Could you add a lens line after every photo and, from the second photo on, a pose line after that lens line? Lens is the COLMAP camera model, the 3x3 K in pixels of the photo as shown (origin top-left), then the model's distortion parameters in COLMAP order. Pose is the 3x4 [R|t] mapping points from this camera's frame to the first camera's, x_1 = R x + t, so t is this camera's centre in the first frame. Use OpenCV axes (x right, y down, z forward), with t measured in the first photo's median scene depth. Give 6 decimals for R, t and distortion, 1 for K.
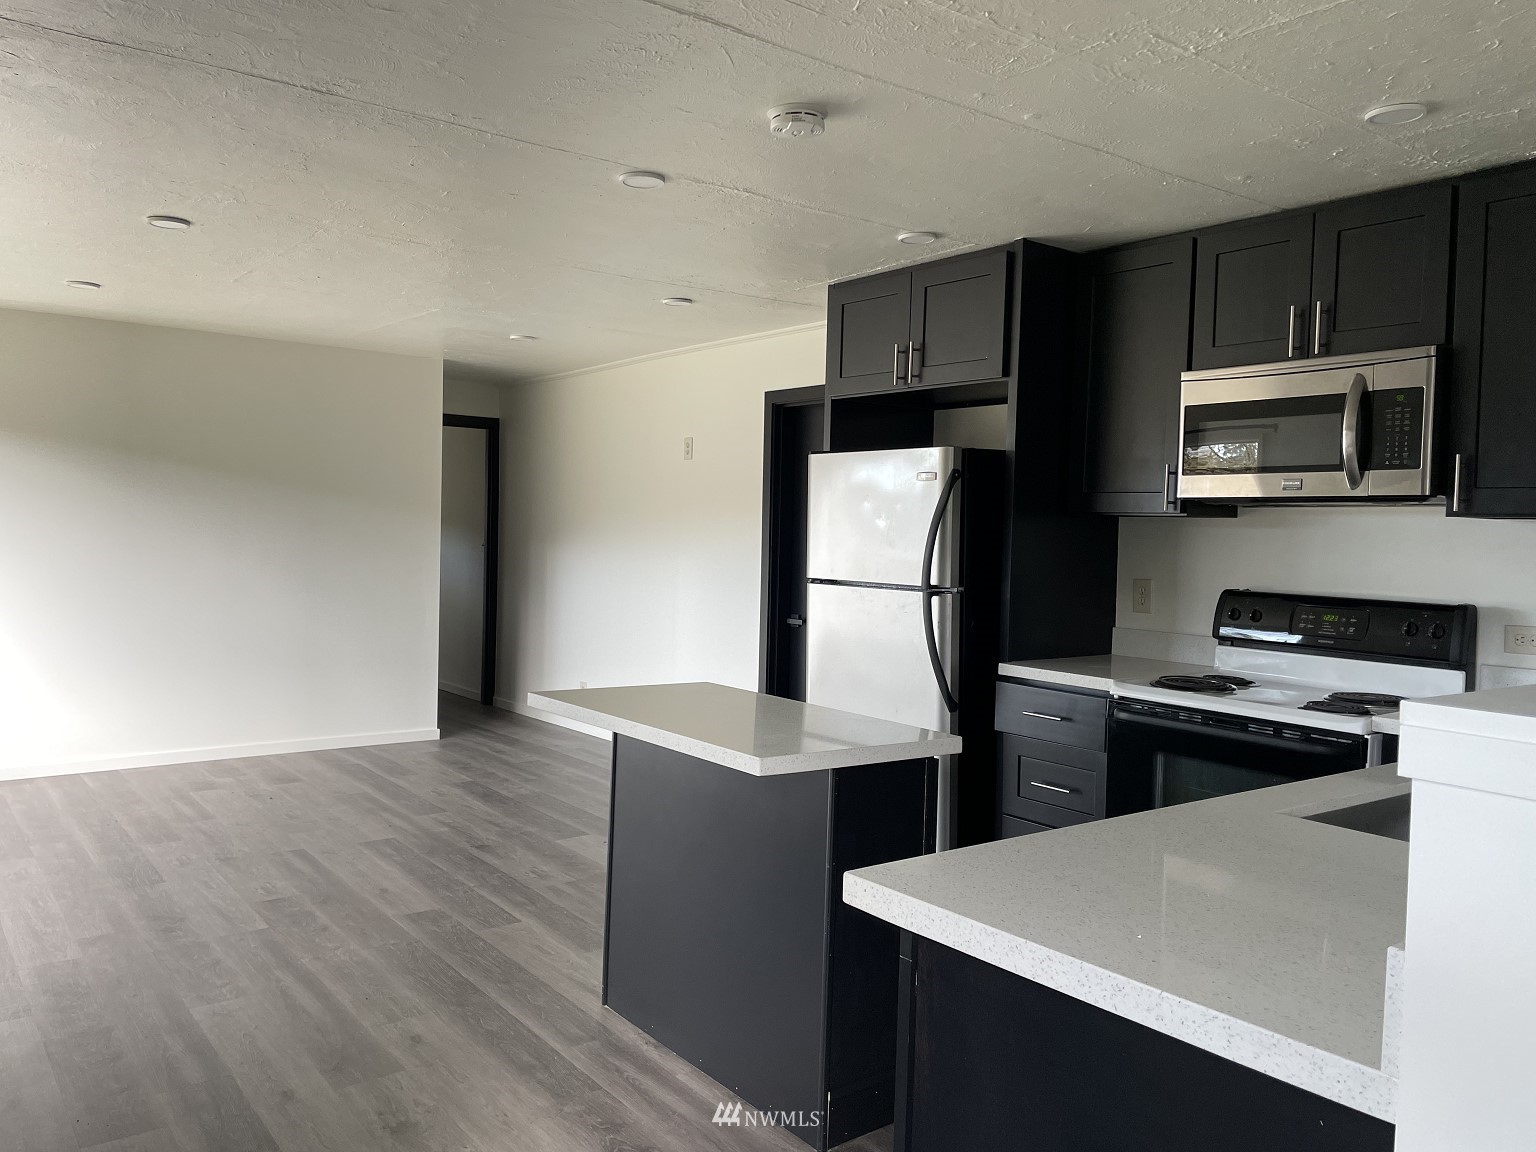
lens RADIAL K [[1176.5, 0, 768.0], [0, 1176.5, 576.0], [0, 0, 1]] dist [0.046885, -0.070665]
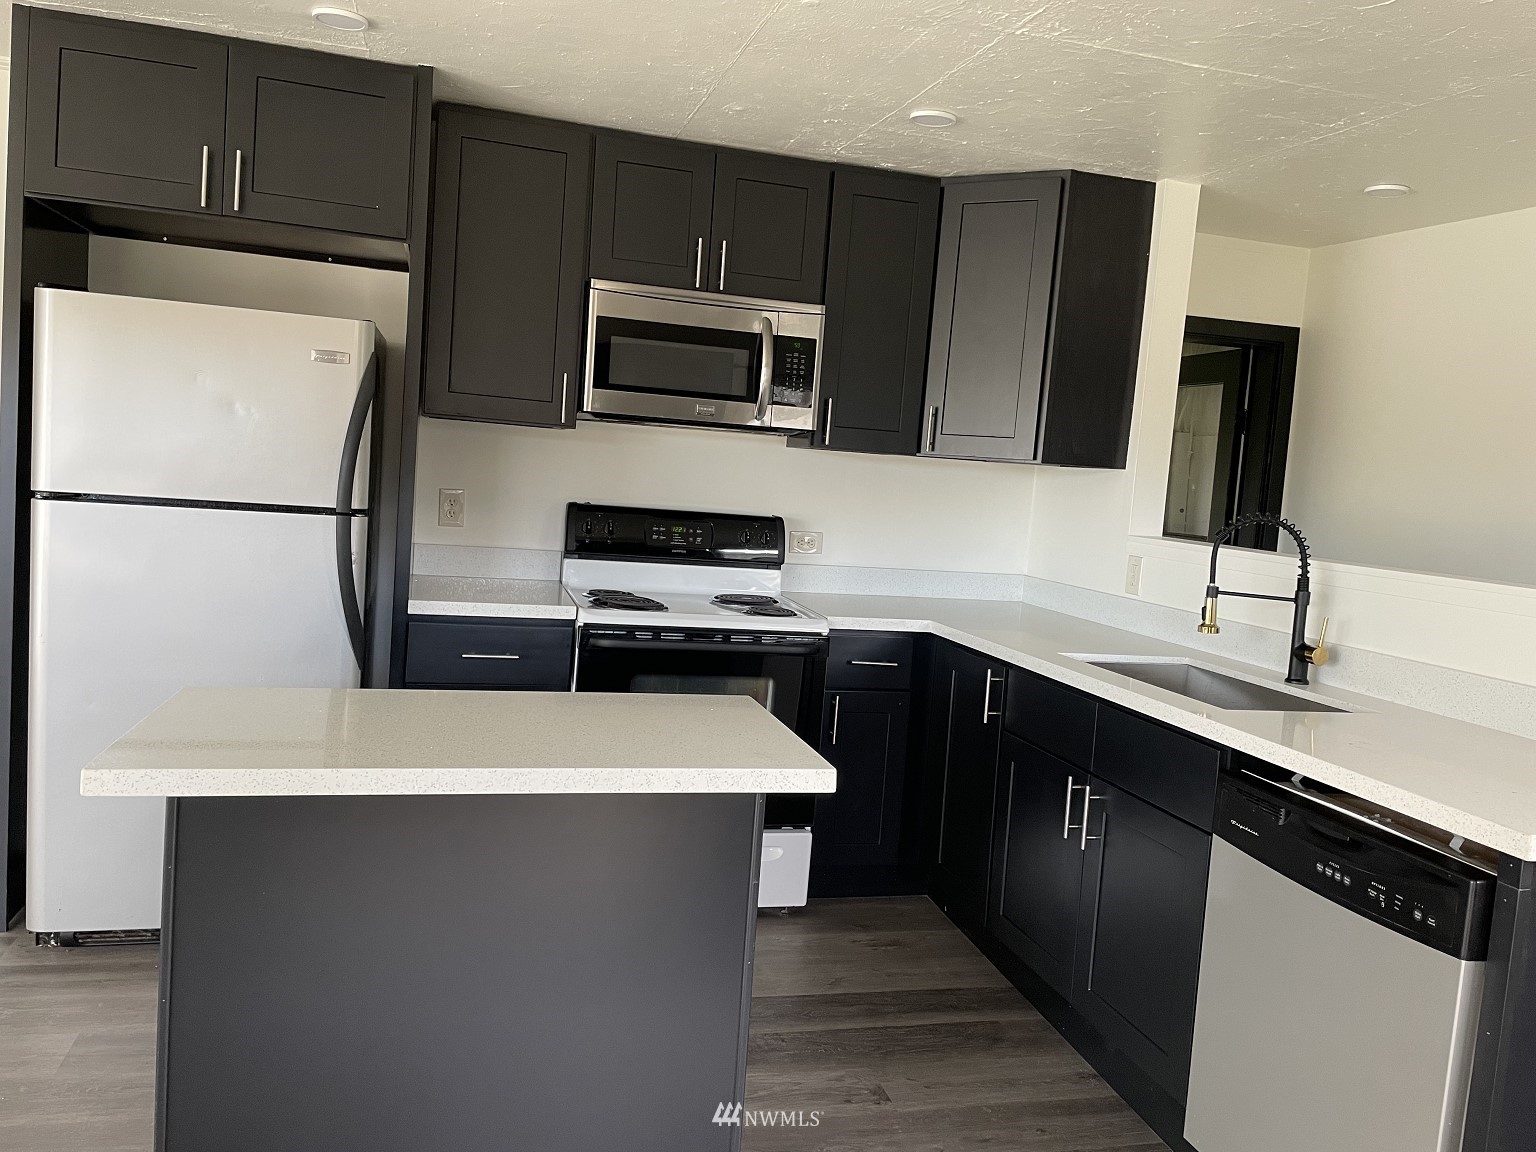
lens RADIAL K [[1145.7, 0, 768.0], [0, 1145.7, 576.0], [0, 0, 1]] dist [0.054919, 0.000485]
pose [[0.378525, -0.084774, 0.921701, -0.442832], [-0.025561, 0.994460, 0.101964, -0.029931], [-0.925238, -0.062155, 0.374260, 0.467552]]
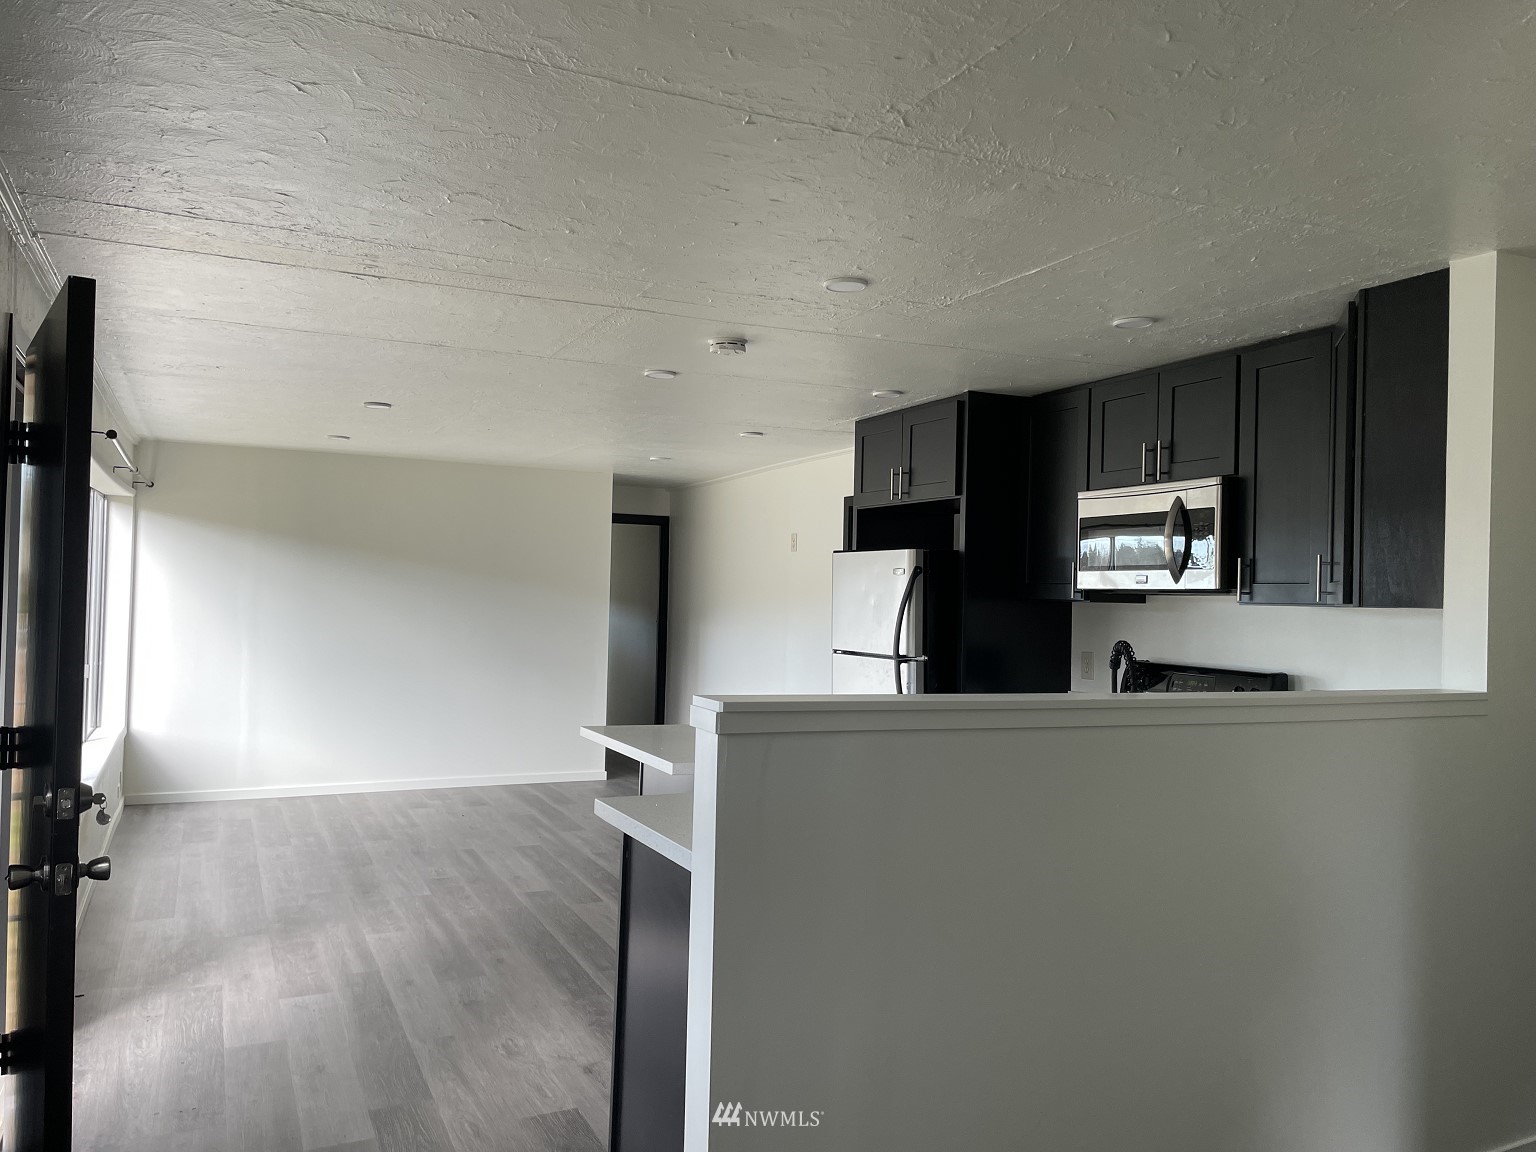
lens RADIAL K [[1176.5, 0, 768.0], [0, 1176.5, 576.0], [0, 0, 1]] dist [0.046885, -0.070665]
pose [[0.976424, -0.001875, -0.215855, 0.276616], [-0.012385, 0.997828, -0.064695, 0.007085], [0.215507, 0.065843, 0.974280, -0.308309]]
